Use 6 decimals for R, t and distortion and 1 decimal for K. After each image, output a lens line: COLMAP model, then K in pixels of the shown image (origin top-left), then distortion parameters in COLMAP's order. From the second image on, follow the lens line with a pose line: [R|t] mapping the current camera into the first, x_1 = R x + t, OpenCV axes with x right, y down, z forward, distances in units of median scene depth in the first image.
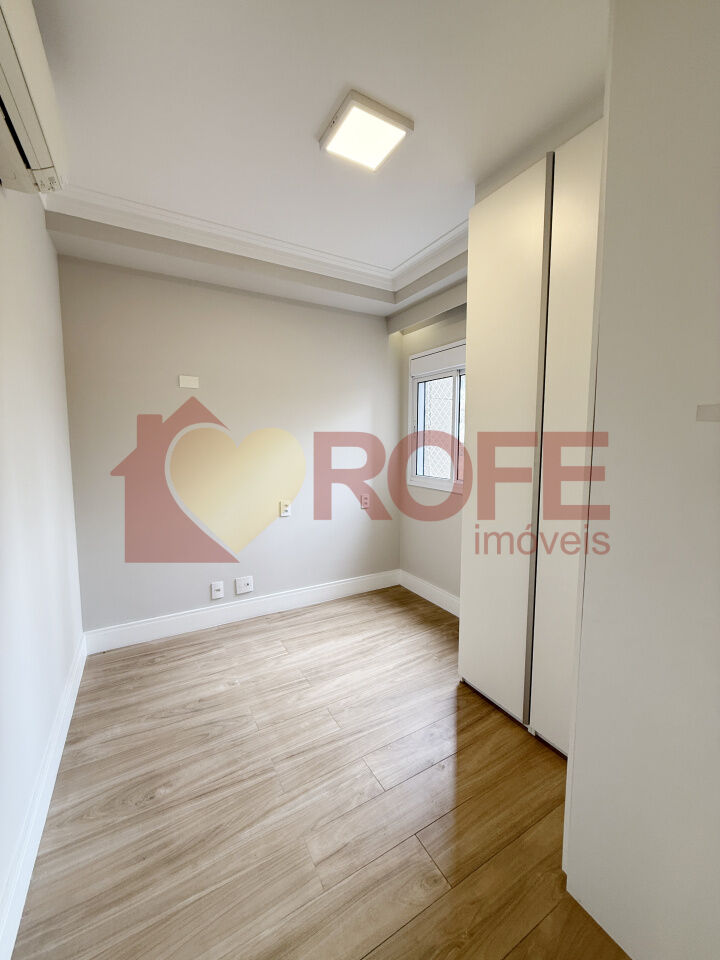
lens RADIAL K [[385.7, 0, 358.9], [0, 385.7, 477.5], [0, 0, 1]] dist [0.001776, 0.000841]
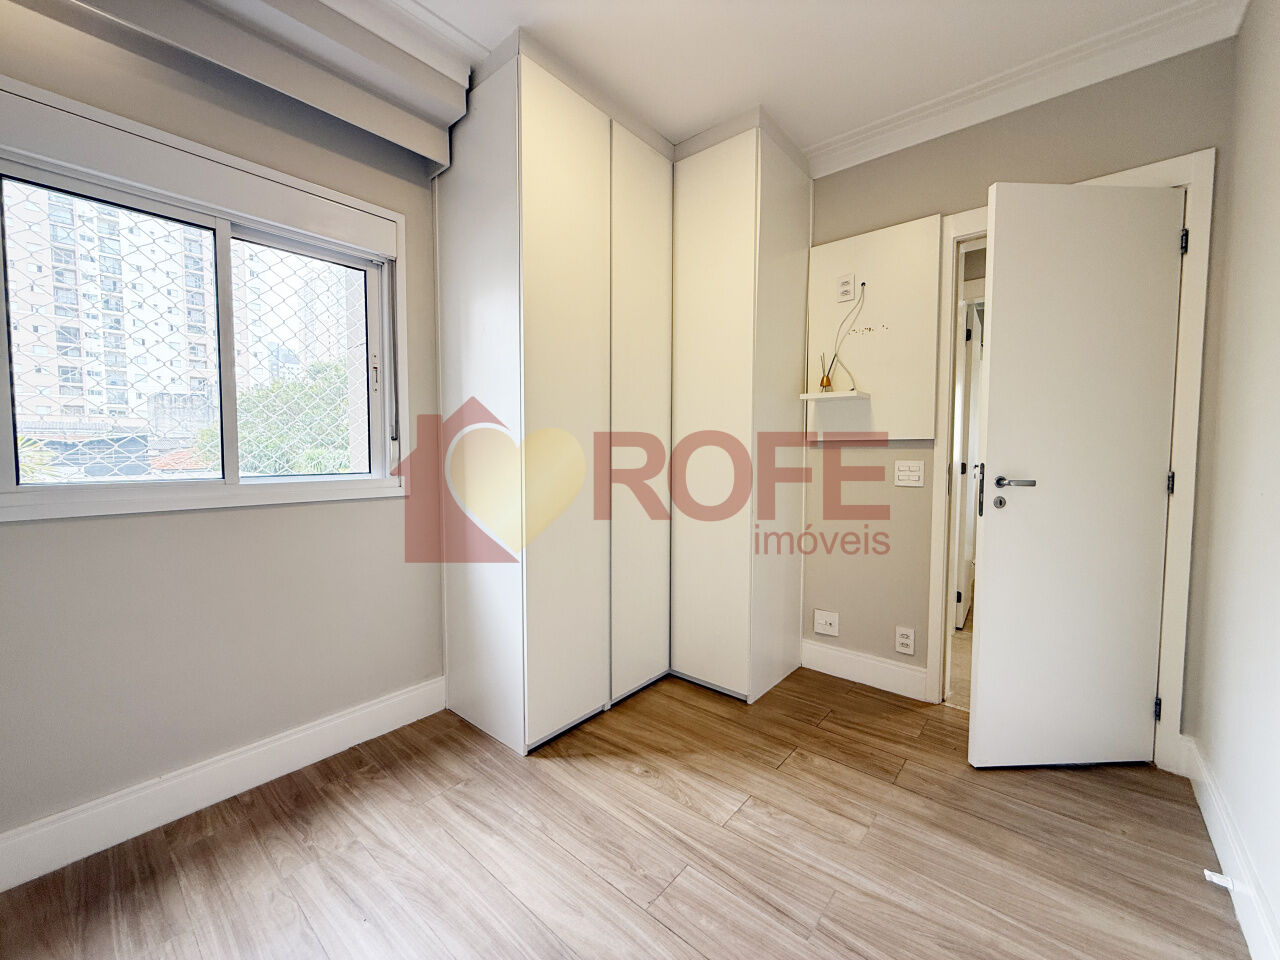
lens RADIAL K [[514.3, 0, 638.0], [0, 514.3, 477.7], [0, 0, 1]] dist [0.001776, 0.000841]
pose [[-0.343121, -0.054274, 0.937722, -0.756078], [0.090315, 0.991797, 0.090451, -0.010339], [-0.934939, 0.115726, -0.335405, 1.324291]]
